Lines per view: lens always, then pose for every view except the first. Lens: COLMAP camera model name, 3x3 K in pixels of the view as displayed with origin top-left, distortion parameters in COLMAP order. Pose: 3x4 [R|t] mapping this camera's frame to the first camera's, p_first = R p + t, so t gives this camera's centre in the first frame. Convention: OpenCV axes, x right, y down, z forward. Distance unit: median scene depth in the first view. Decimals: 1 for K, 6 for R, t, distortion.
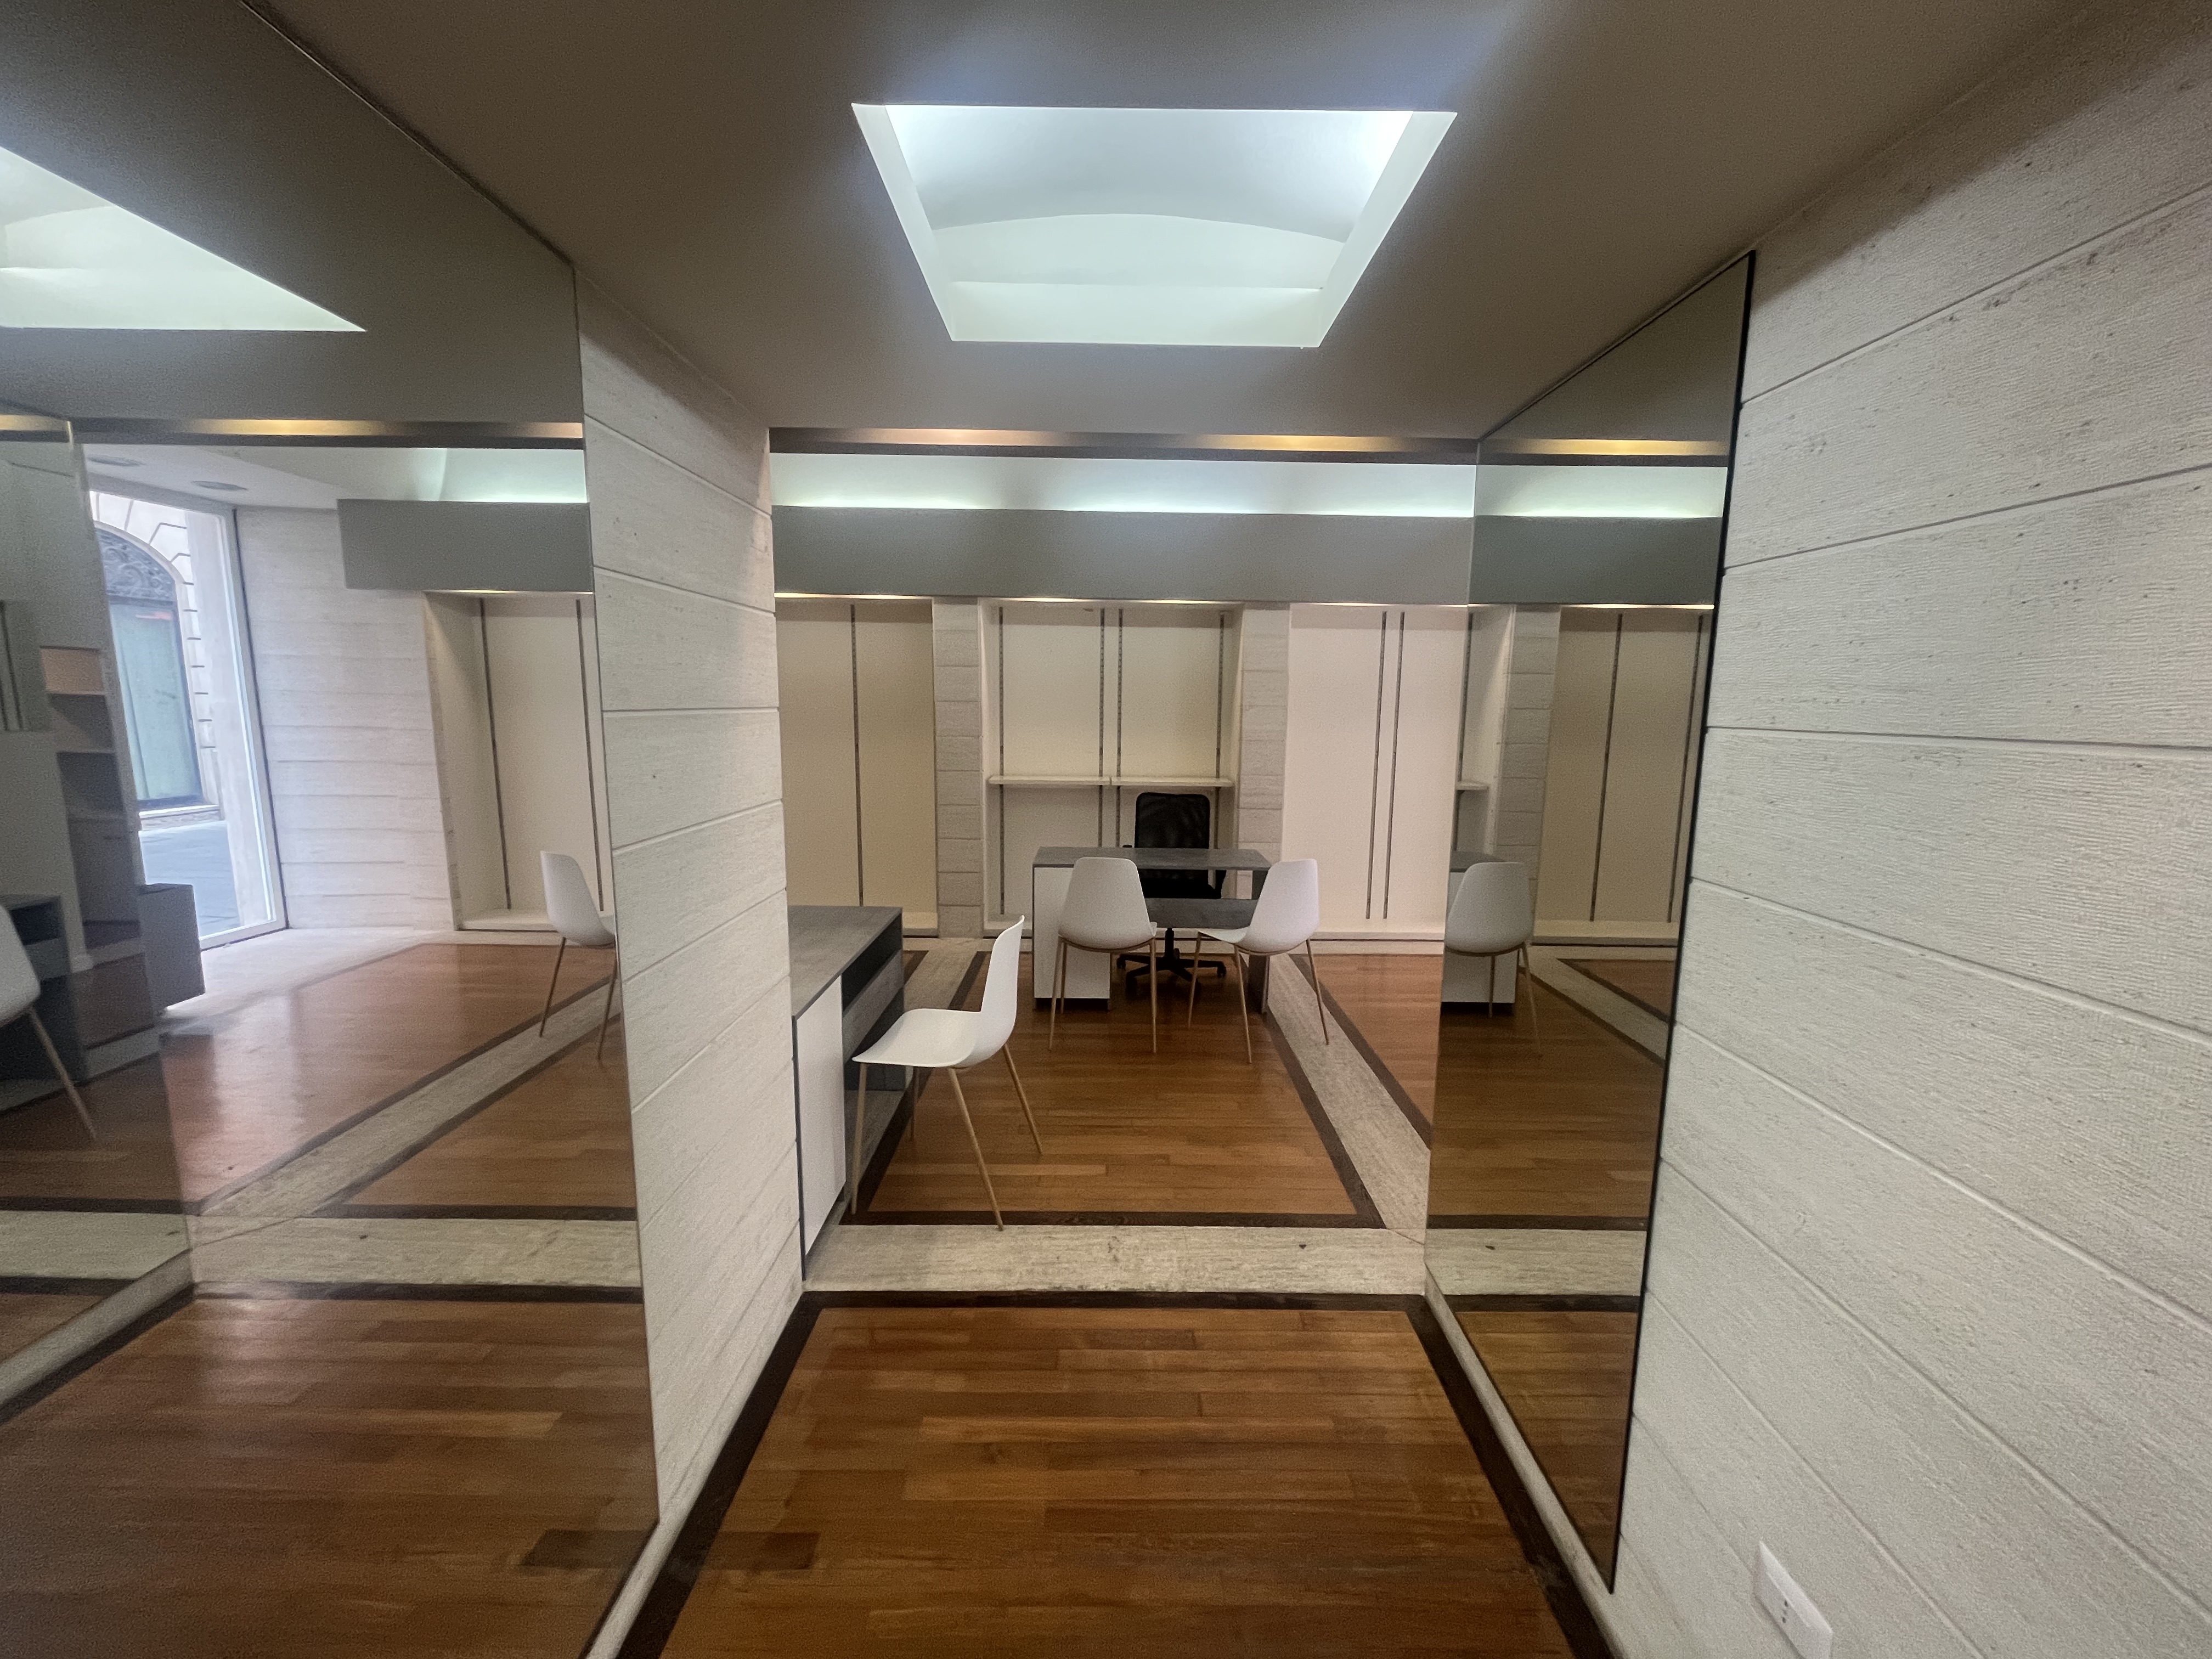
lens RADIAL K [[897.9, 0, 1110.6], [0, 897.9, 831.1], [0, 0, 1]] dist [0.000448, -0.000152]
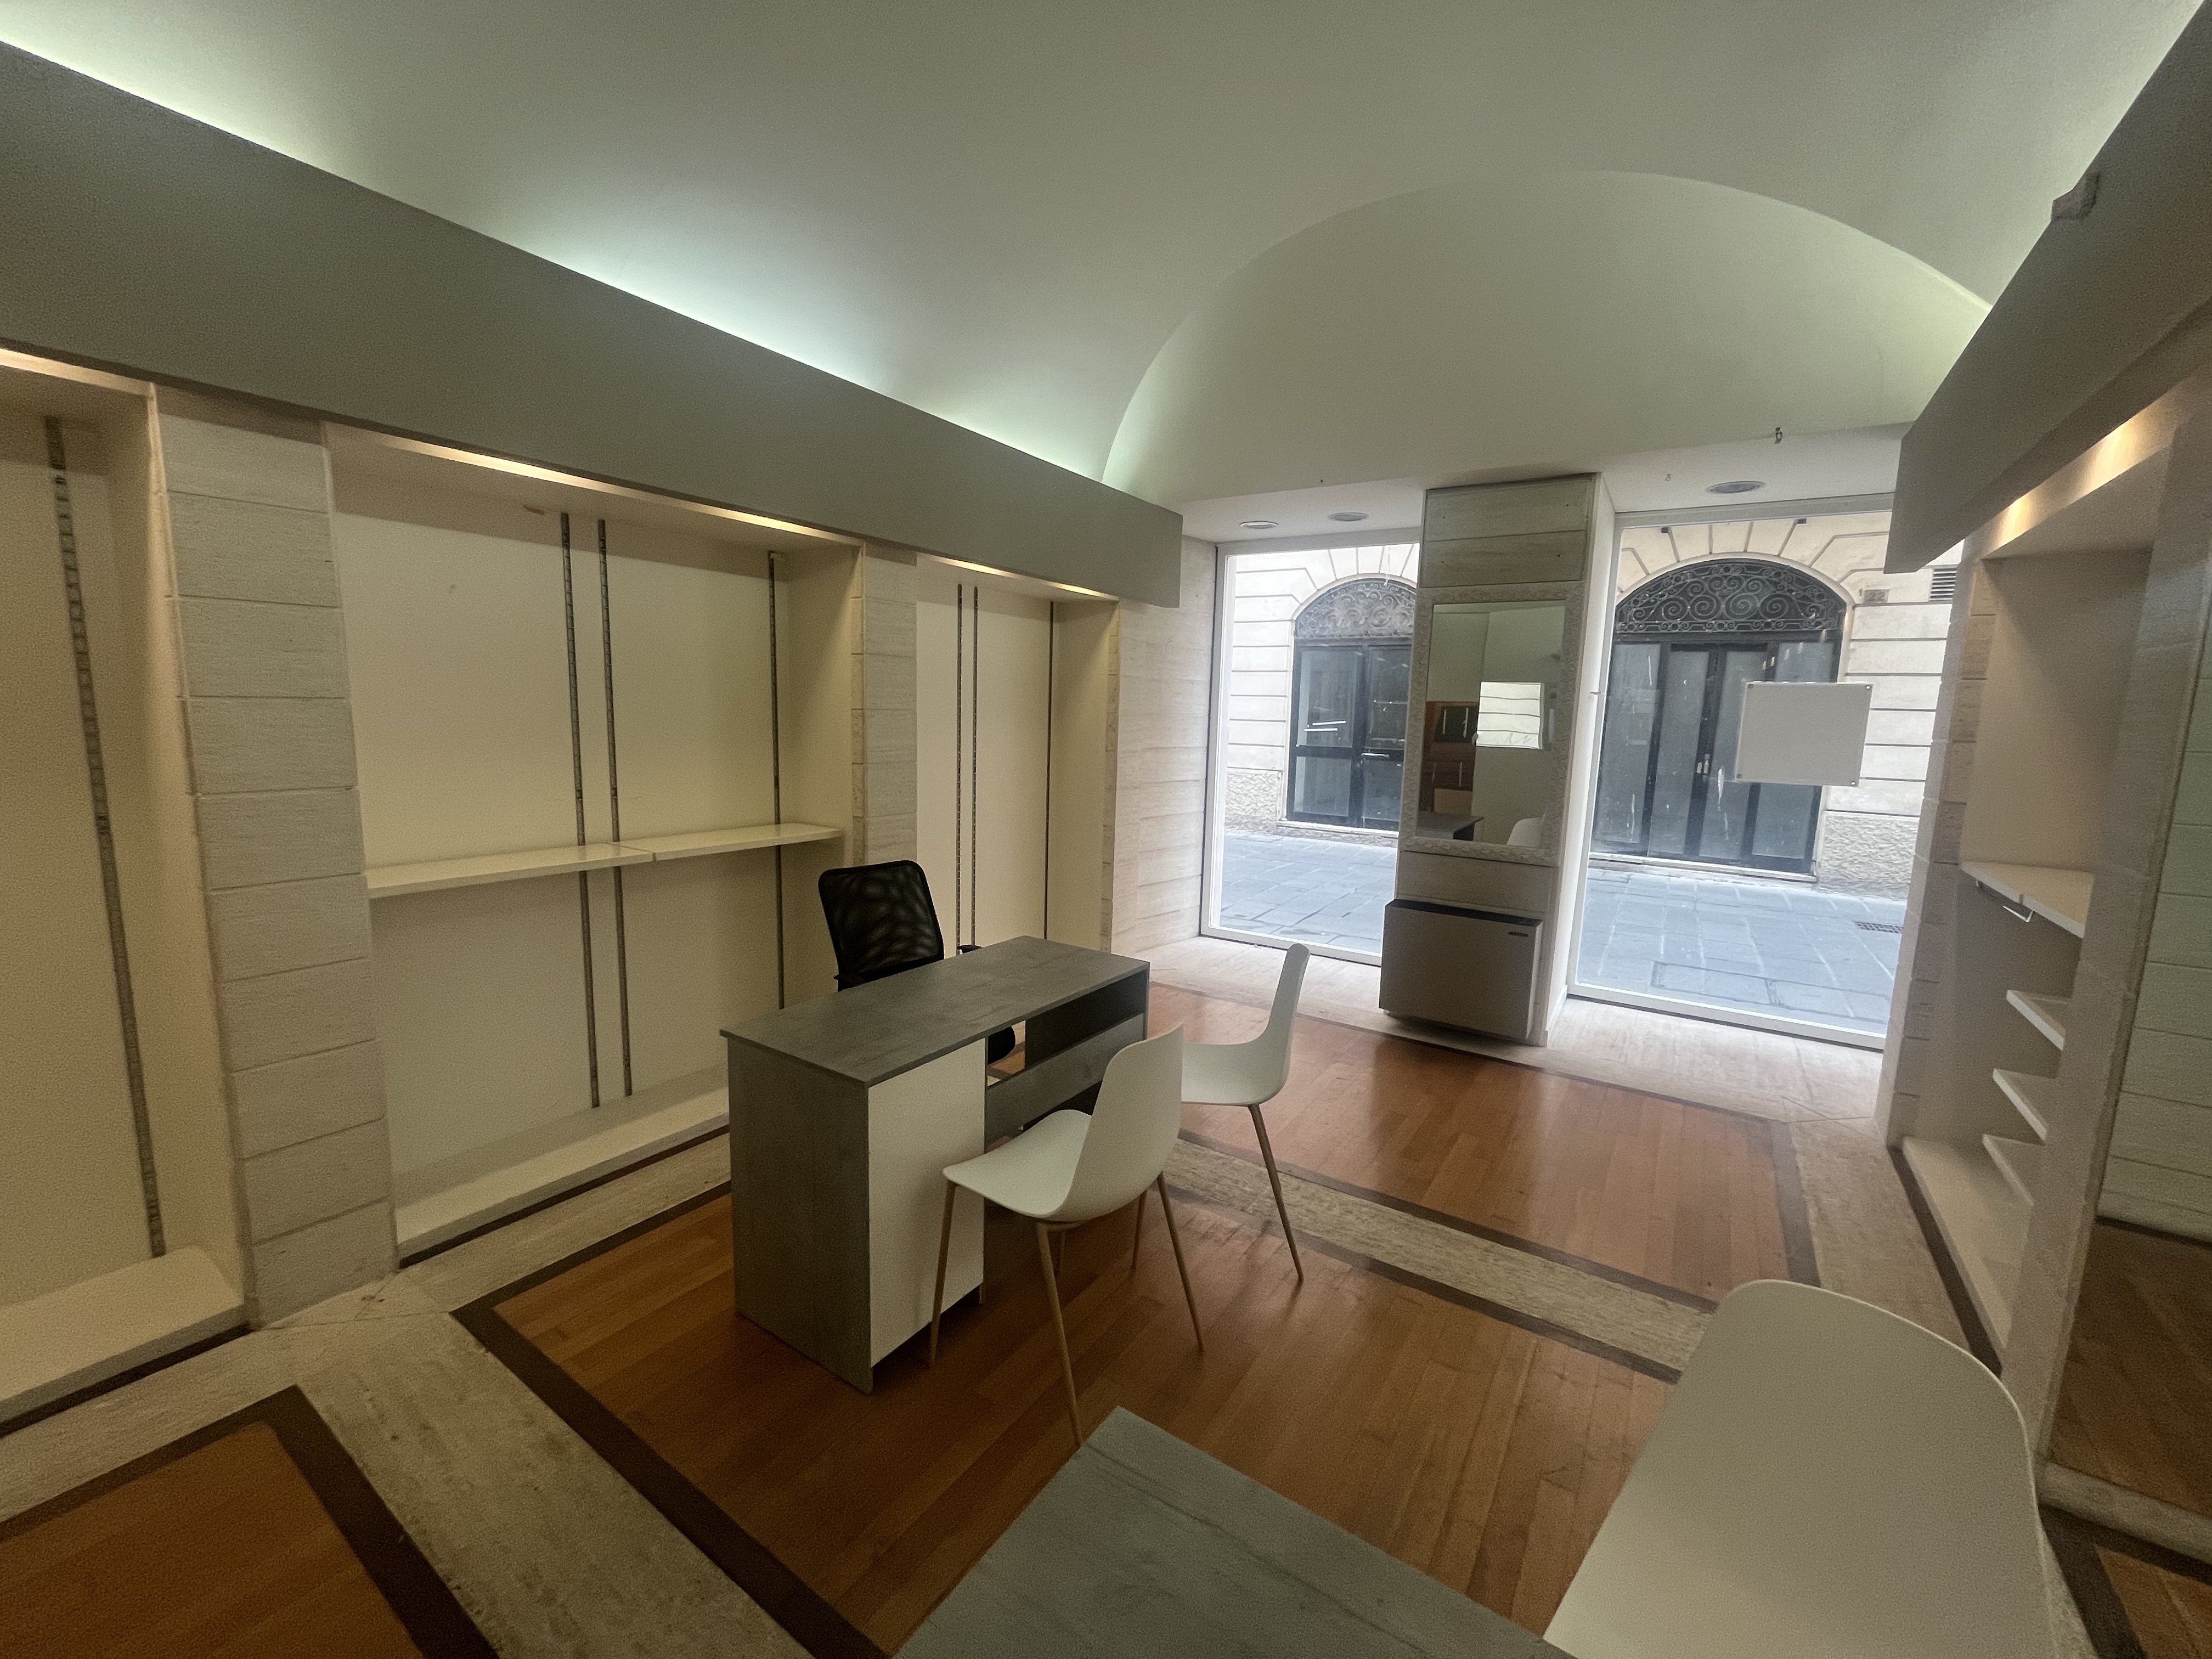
lens RADIAL K [[897.9, 0, 1110.6], [0, 897.9, 831.1], [0, 0, 1]] dist [0.000448, -0.000152]
pose [[0.560179, -0.107361, 0.821385, -0.267919], [0.096599, 0.993267, 0.063947, -0.073654], [-0.822720, 0.043523, 0.566778, 0.474006]]
